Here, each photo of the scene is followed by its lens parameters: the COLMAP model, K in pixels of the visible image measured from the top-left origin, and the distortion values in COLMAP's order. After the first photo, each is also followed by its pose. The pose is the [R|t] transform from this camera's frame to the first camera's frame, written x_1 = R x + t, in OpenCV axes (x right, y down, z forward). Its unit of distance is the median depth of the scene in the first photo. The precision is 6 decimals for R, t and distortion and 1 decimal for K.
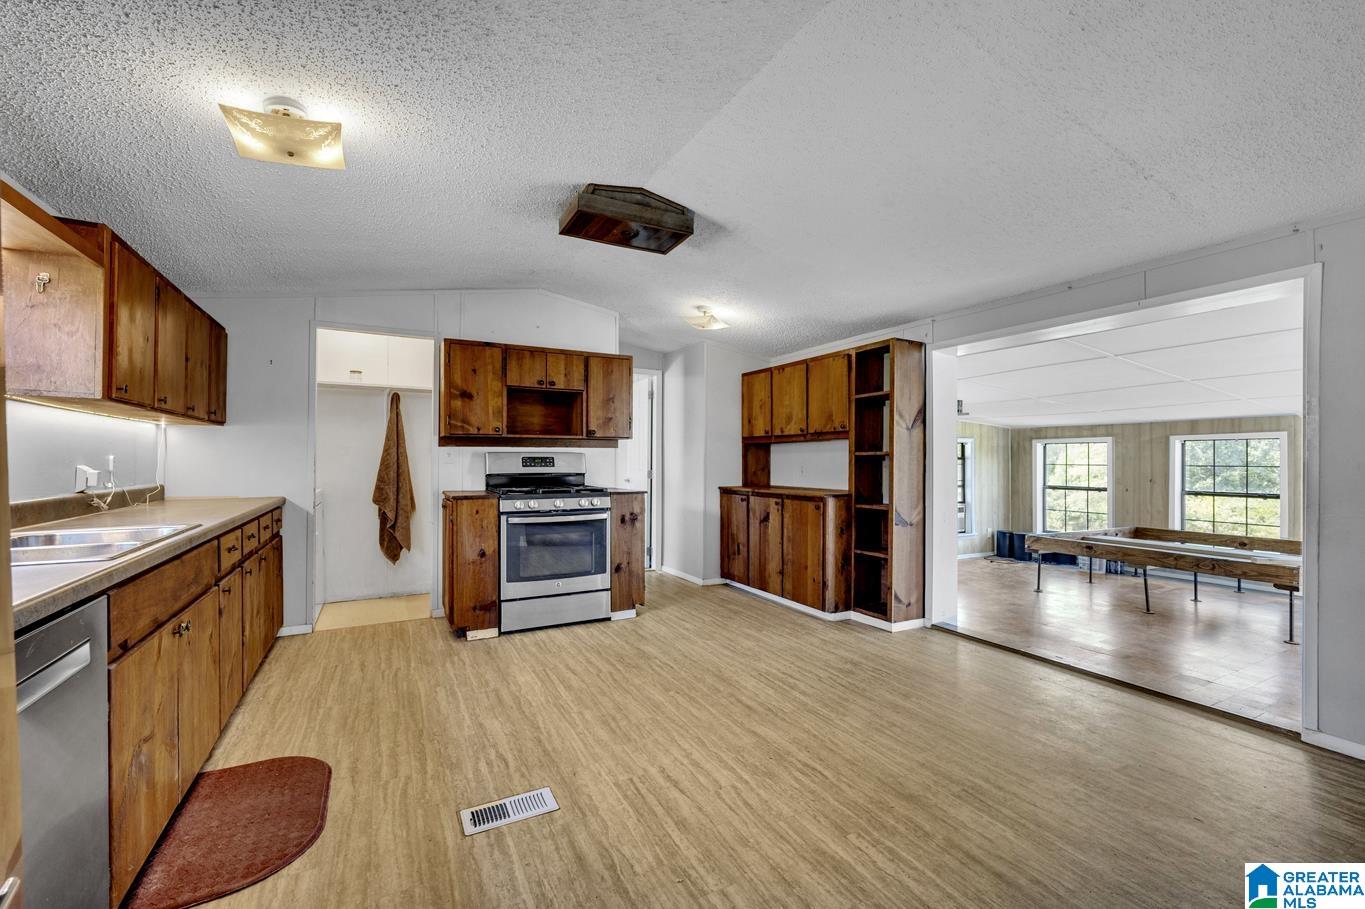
lens RADIAL K [[567.7, 0, 681.5], [0, 567.7, 455.8], [0, 0, 1]] dist [-0.003923, -0.000352]
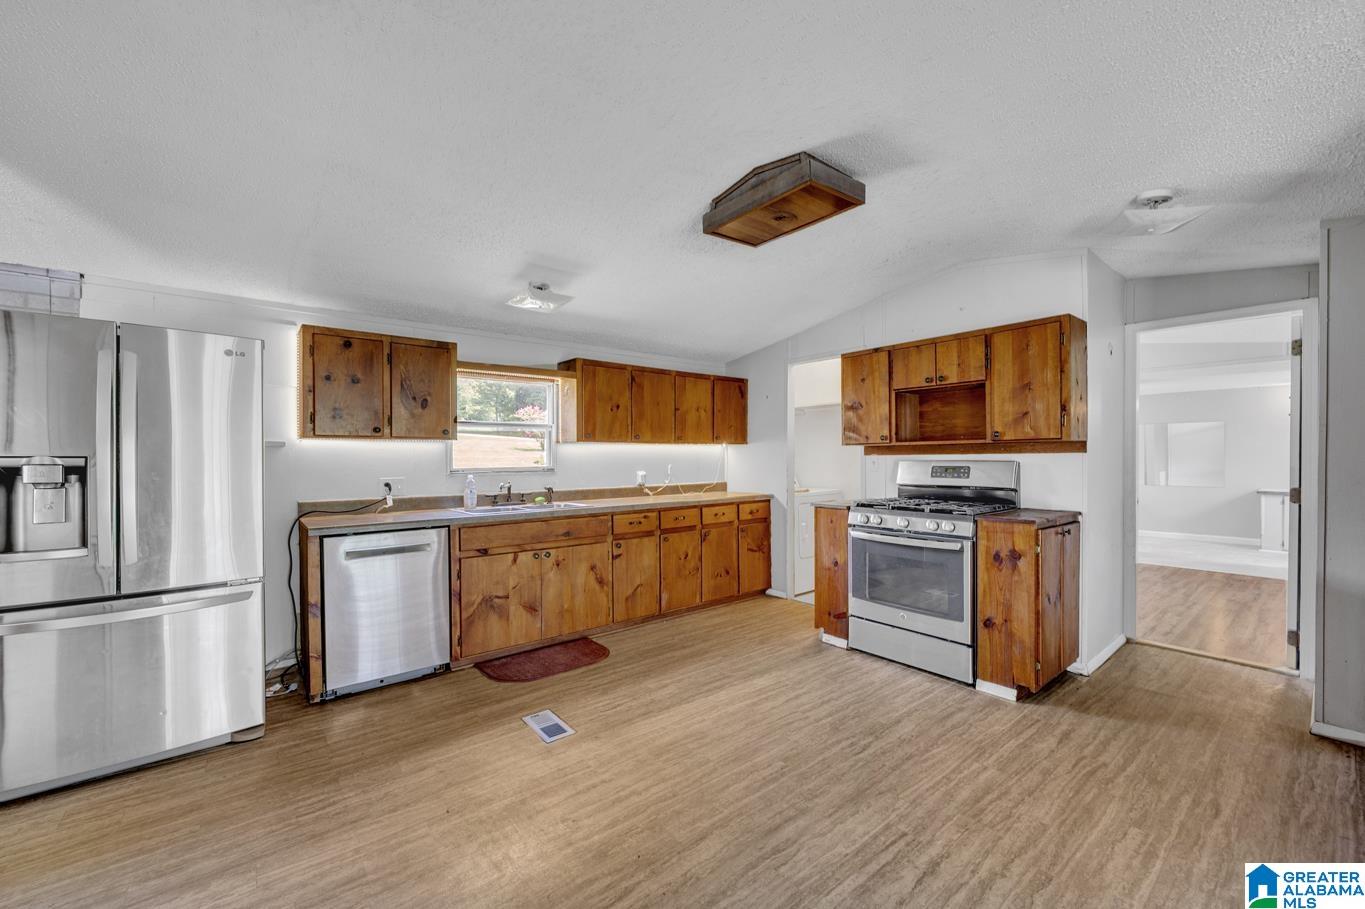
lens RADIAL K [[539.9, 0, 682.8], [0, 539.9, 460.9], [0, 0, 1]] dist [-0.001380, -0.000327]
pose [[0.191850, 0.005282, -0.981410, 0.546029], [0.015268, 0.999848, 0.008365, -0.022392], [0.981305, -0.016589, 0.191741, 0.544652]]
